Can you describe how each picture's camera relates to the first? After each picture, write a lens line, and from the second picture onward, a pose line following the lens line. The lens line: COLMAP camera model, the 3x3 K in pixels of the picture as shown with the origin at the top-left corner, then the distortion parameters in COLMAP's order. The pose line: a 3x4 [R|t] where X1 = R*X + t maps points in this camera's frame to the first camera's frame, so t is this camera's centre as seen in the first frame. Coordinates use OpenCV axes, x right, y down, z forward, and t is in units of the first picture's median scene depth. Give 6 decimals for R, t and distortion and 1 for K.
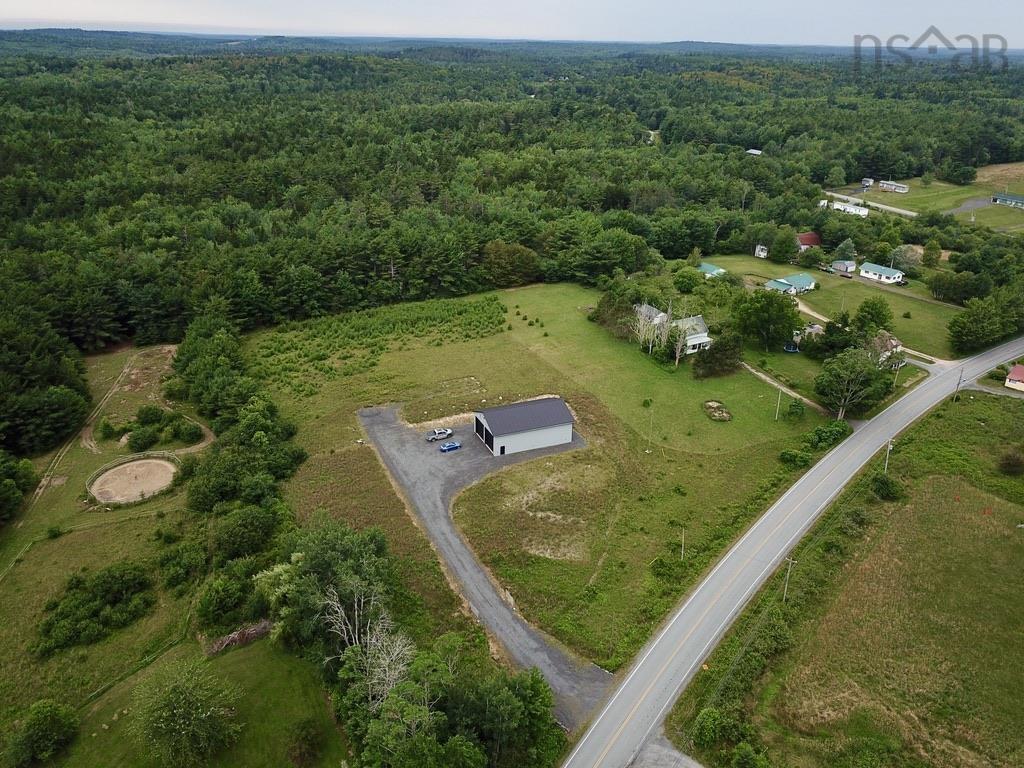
lens RADIAL K [[773.5, 0, 512.0], [0, 773.5, 384.0], [0, 0, 1]] dist [0.078535, 0.000048]
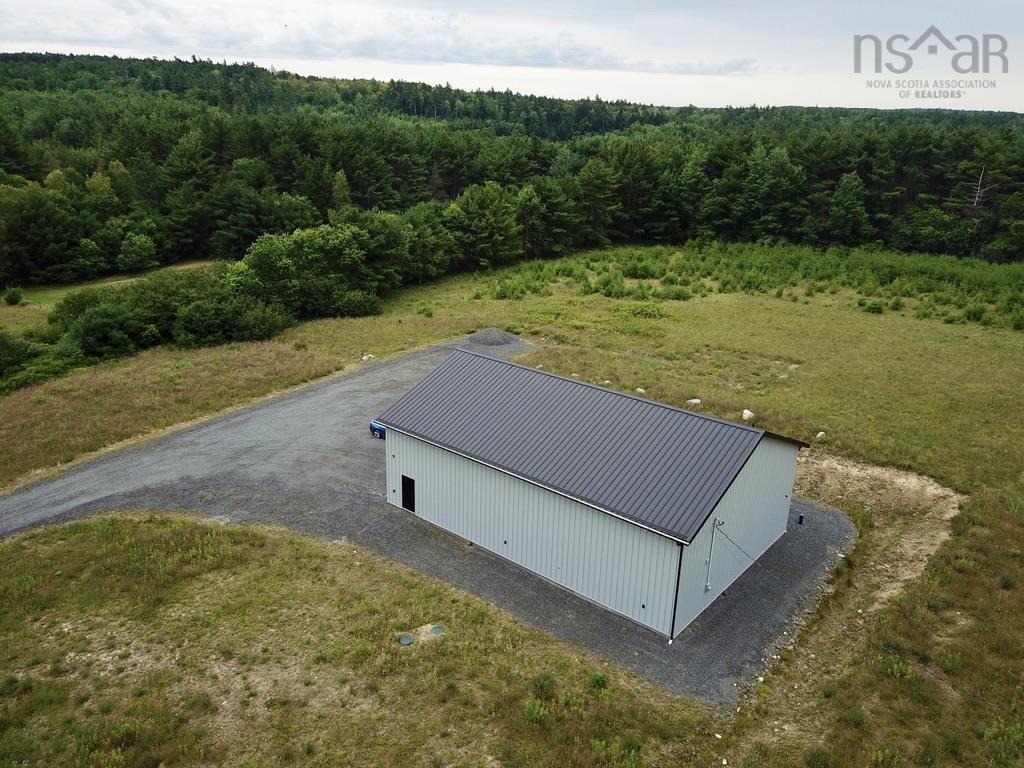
lens RADIAL K [[784.5, 0, 517.3], [0, 784.5, 374.1], [0, 0, 1]] dist [-0.000575, 0.004034]
pose [[0.454634, 0.272562, -0.847949, 0.162895], [-0.375902, 0.921802, 0.094759, 0.007609], [0.807469, 0.275665, 0.521539, 0.662641]]
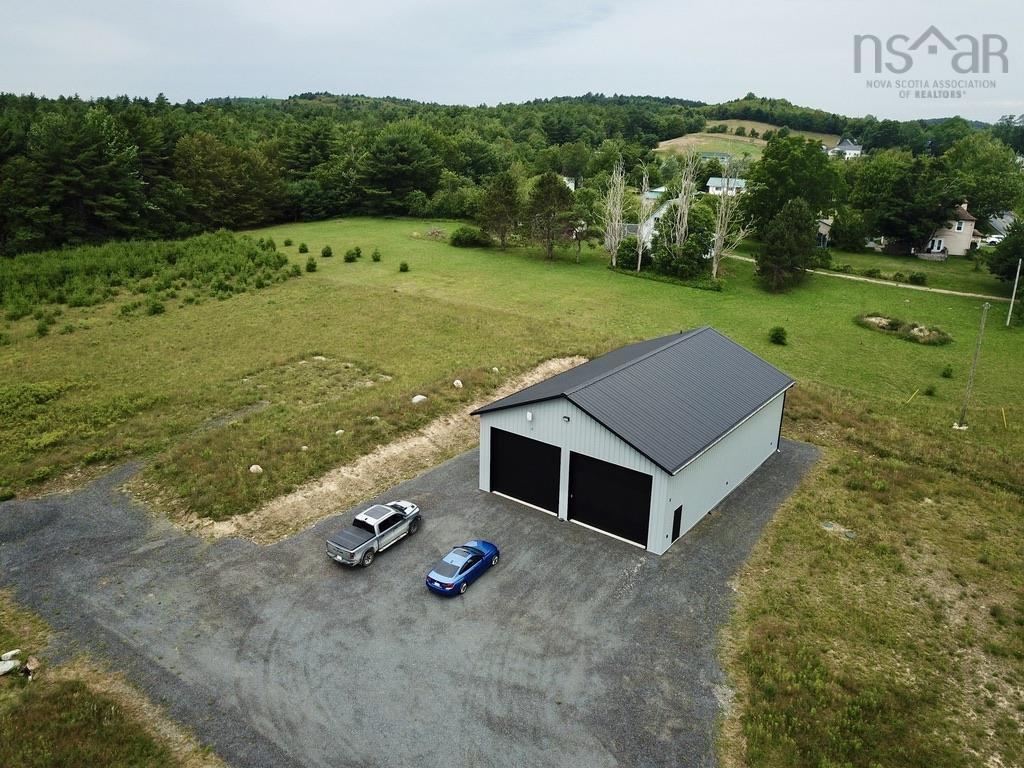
lens RADIAL K [[783.6, 0, 511.0], [0, 783.6, 370.6], [0, 0, 1]] dist [0.005297, -0.000237]
pose [[0.864268, -0.154456, 0.478731, -0.132033], [0.199842, 0.978795, -0.044985, 0.027777], [-0.461632, 0.134550, 0.876808, 0.595057]]
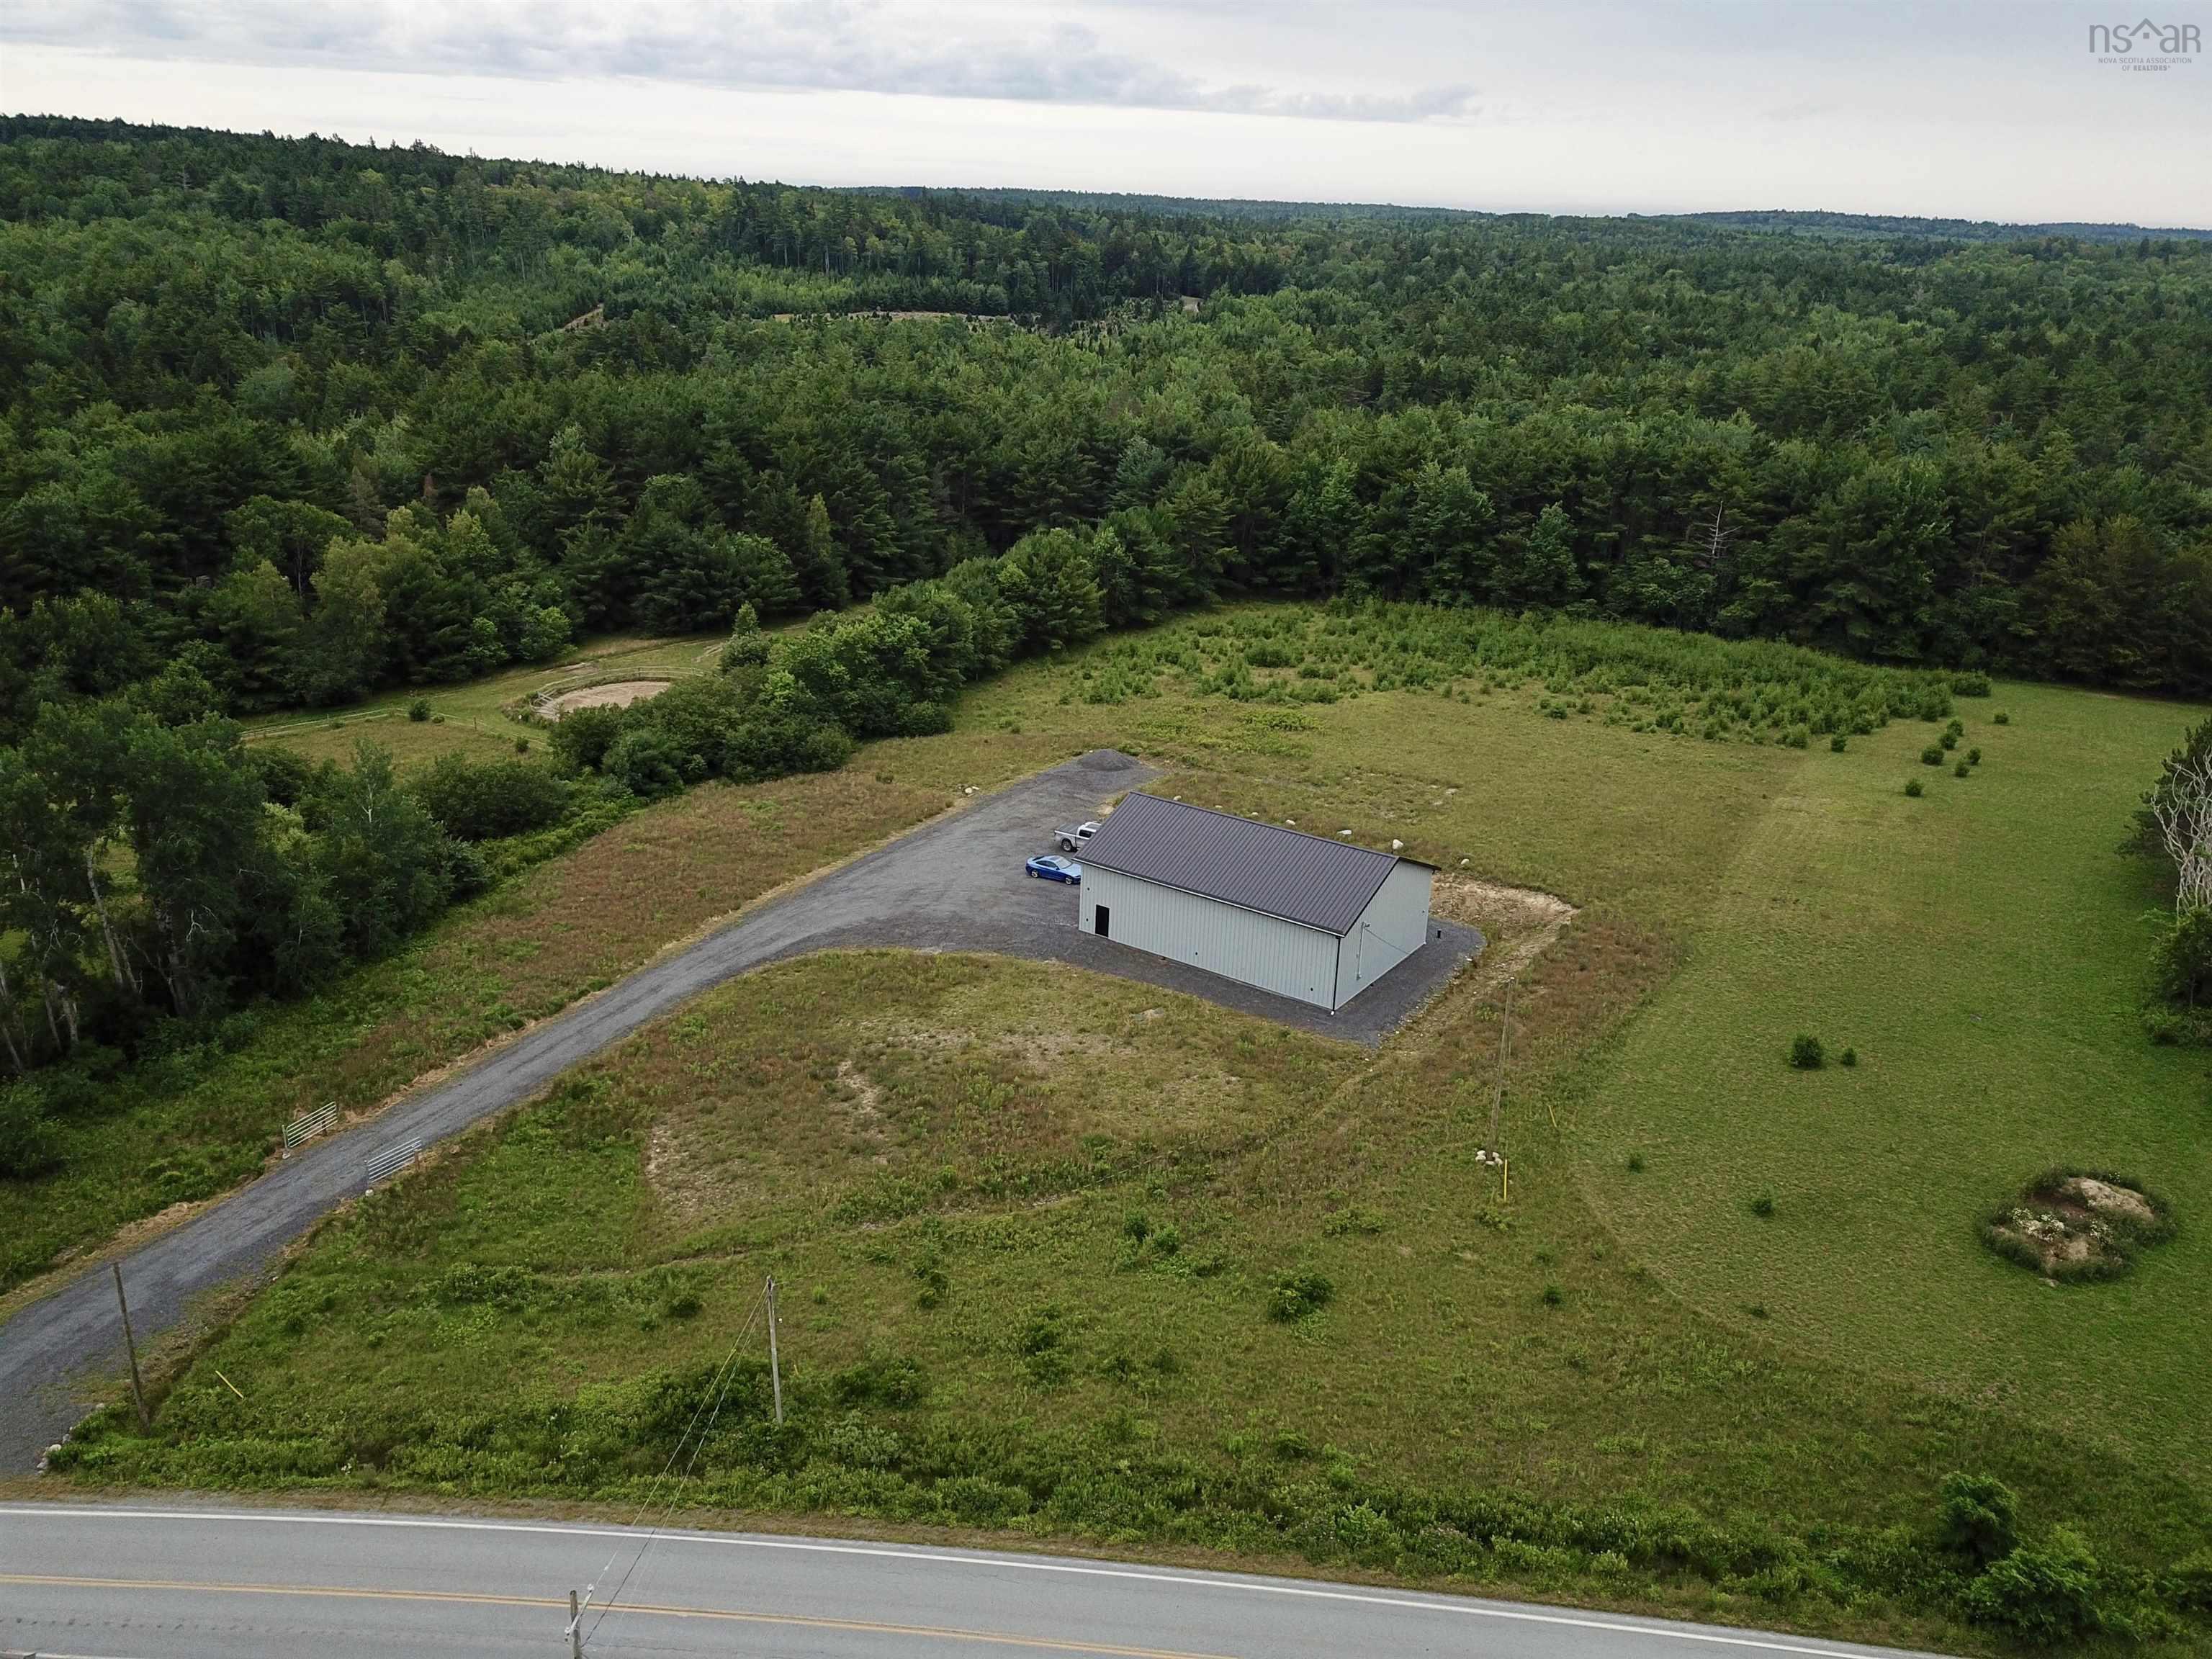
lens RADIAL K [[1680.5, 0, 1108.9], [0, 1680.5, 821.8], [0, 0, 1]] dist [0.005554, 0.000808]
pose [[0.530431, 0.286457, -0.797863, 0.371331], [-0.361421, 0.927771, 0.092820, -0.008020], [0.766823, 0.239130, 0.595650, 0.457225]]
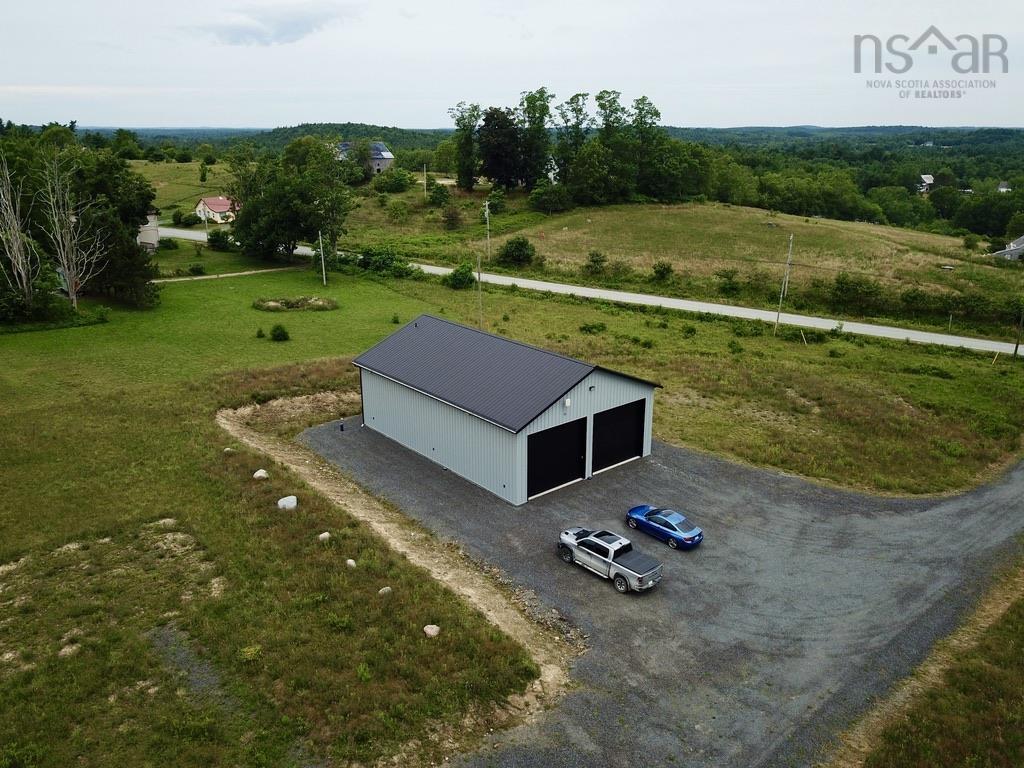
lens RADIAL K [[778.0, 0, 513.4], [0, 778.0, 380.4], [0, 0, 1]] dist [0.005554, 0.000808]
pose [[-0.287895, -0.311774, 0.905491, -0.223056], [0.384783, 0.828184, 0.407496, -0.068334], [-0.876960, 0.465733, -0.118464, 0.808524]]
